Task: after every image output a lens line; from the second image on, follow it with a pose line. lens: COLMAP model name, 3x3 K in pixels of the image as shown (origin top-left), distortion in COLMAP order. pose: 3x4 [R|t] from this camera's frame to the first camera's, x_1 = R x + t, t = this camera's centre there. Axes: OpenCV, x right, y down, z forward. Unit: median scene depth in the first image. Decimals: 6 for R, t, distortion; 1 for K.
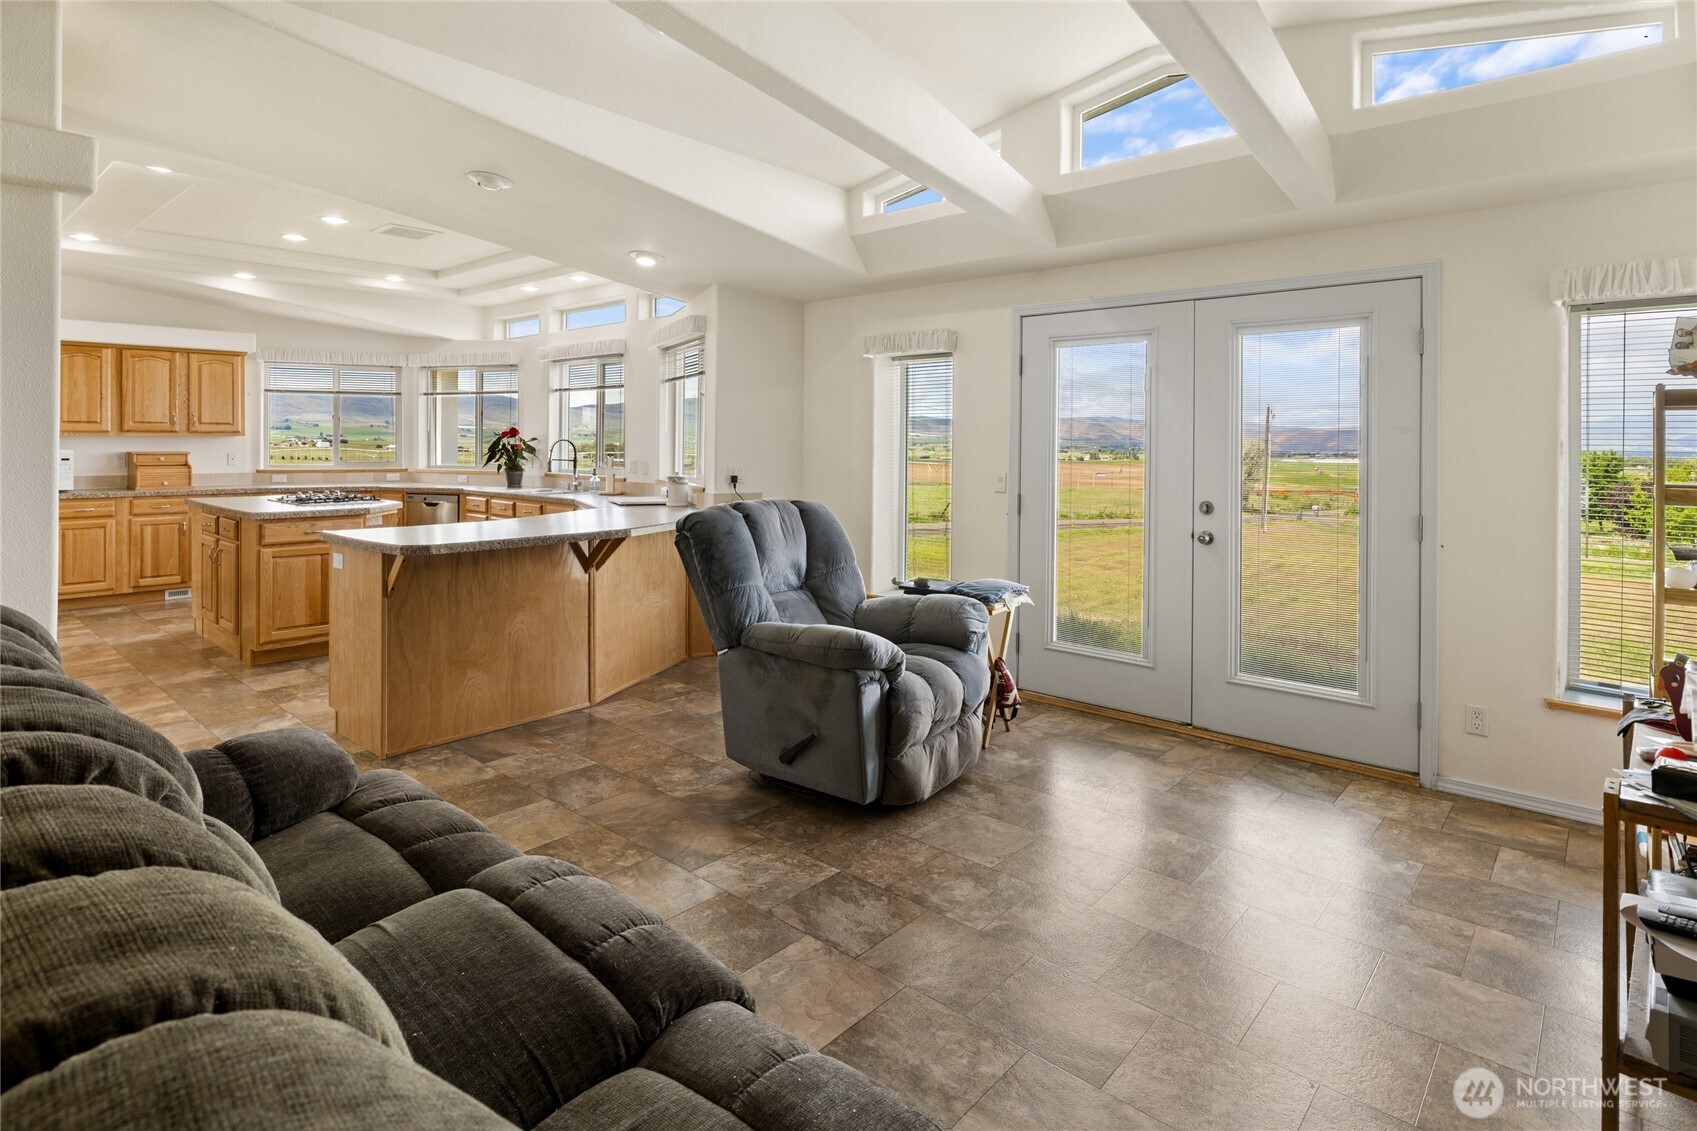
lens RADIAL K [[866.4, 0, 846.2], [0, 866.4, 445.0], [0, 0, 1]] dist [-0.002956, -0.000908]
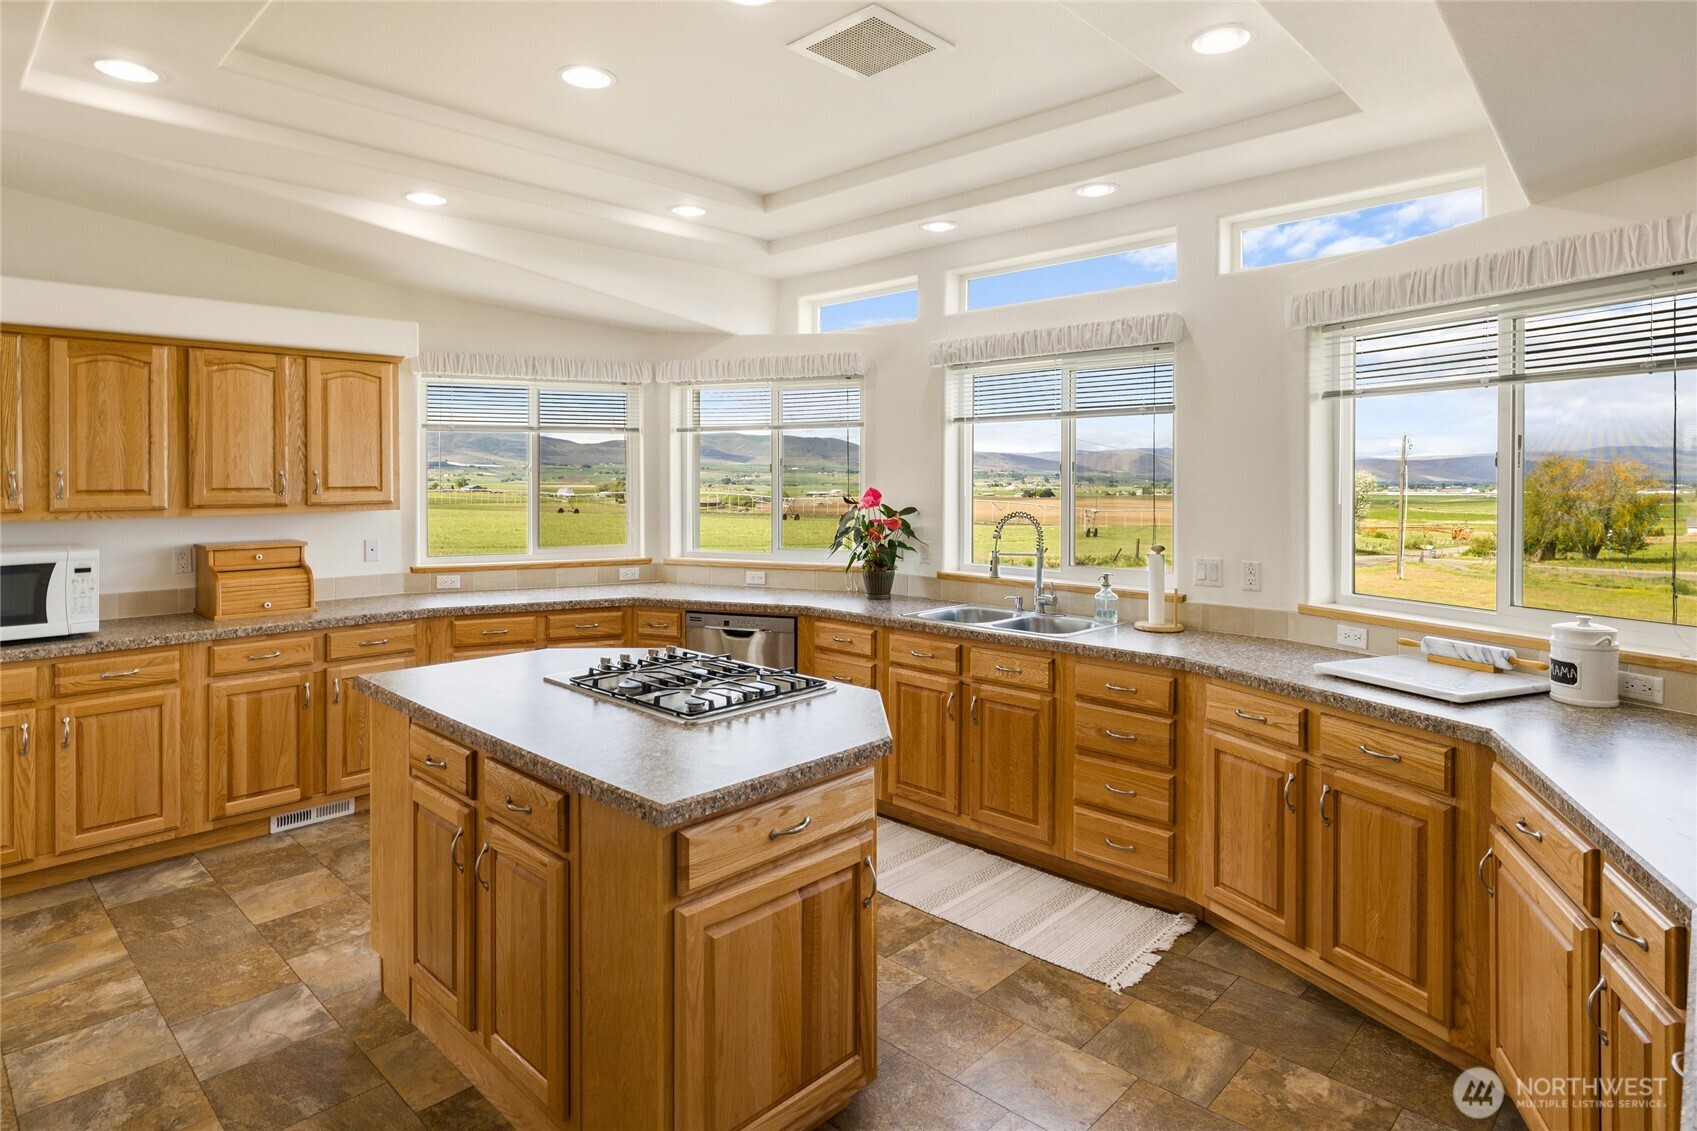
lens RADIAL K [[923.7, 0, 847.7], [0, 923.7, 474.8], [0, 0, 1]] dist [-0.001138, 0.000032]
pose [[0.999386, -0.007825, -0.034160, -0.415483], [0.007616, 0.999951, -0.006260, -0.028236], [0.034207, 0.005996, 0.999397, 0.451533]]
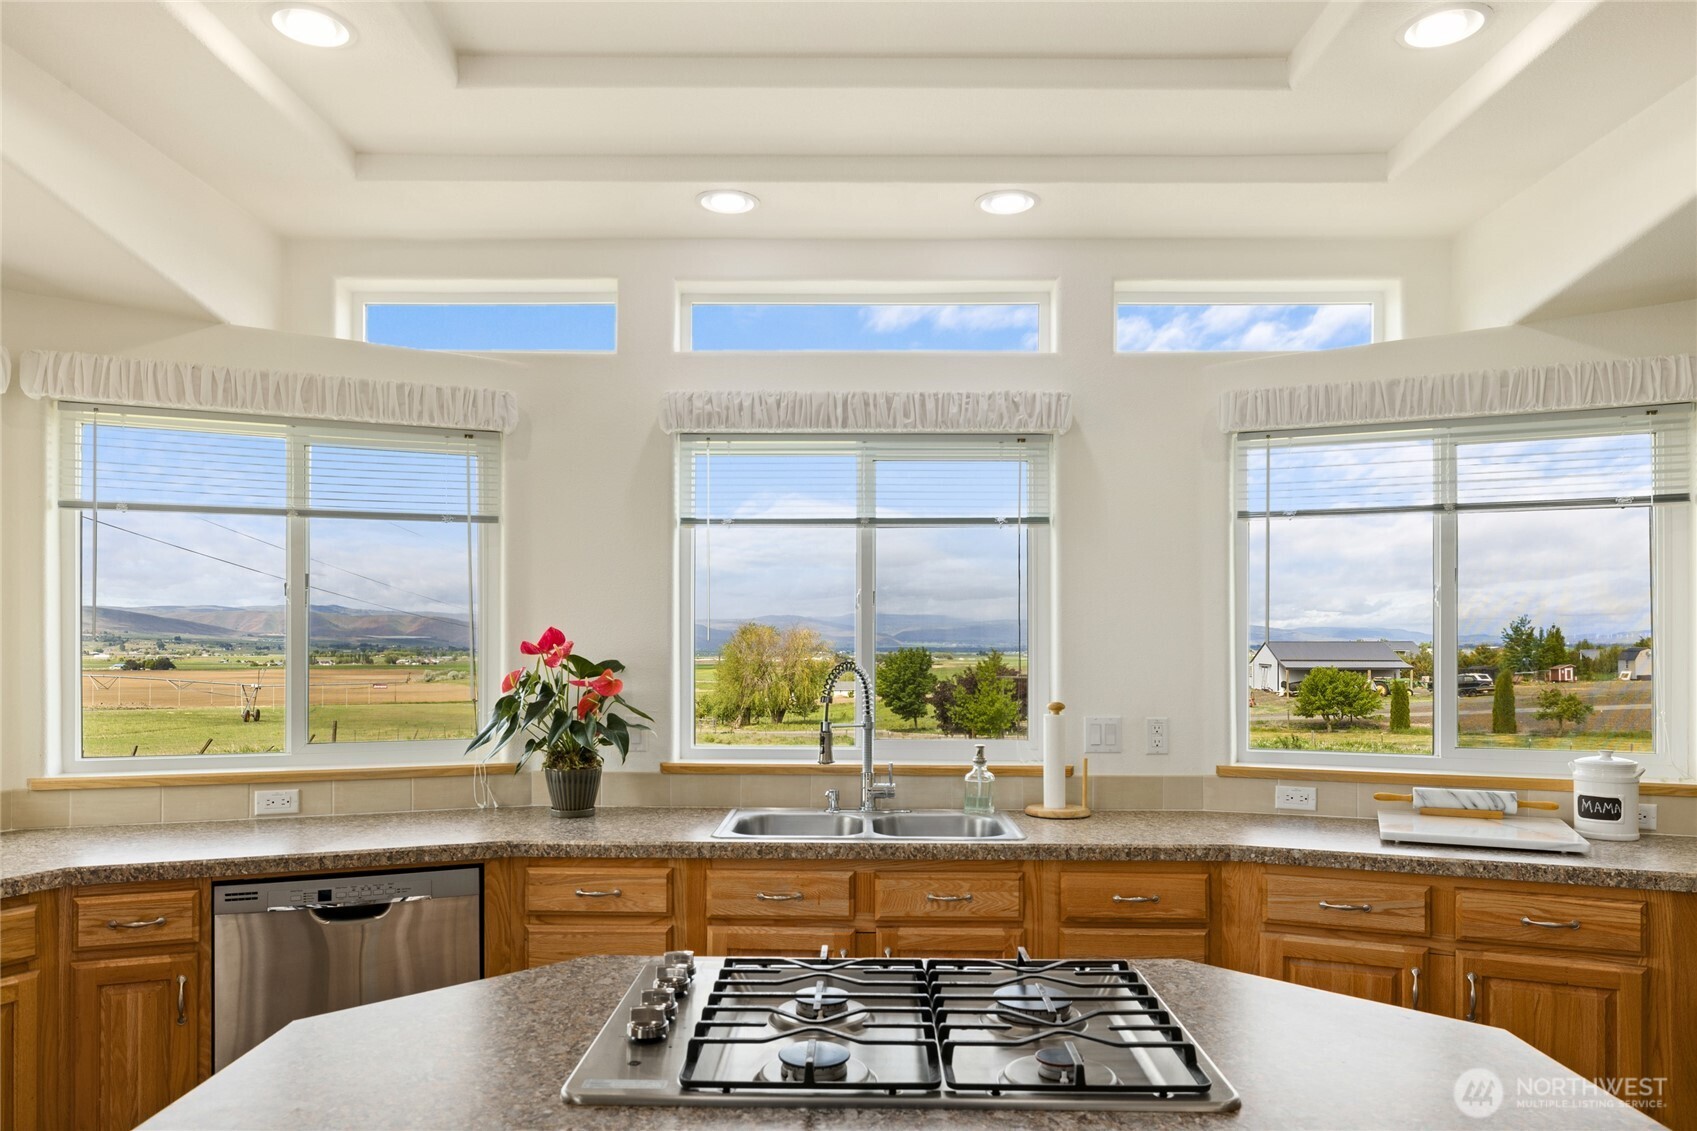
lens RADIAL K [[1148.1, 0, 843.7], [0, 1148.1, 640.6], [0, 0, 1]] dist [-0.002601, 0.002004]
pose [[0.756225, -0.002988, 0.654305, -0.636015], [0.004399, 0.999990, -0.000518, -0.016855], [-0.654297, 0.003270, 0.756231, 0.666236]]
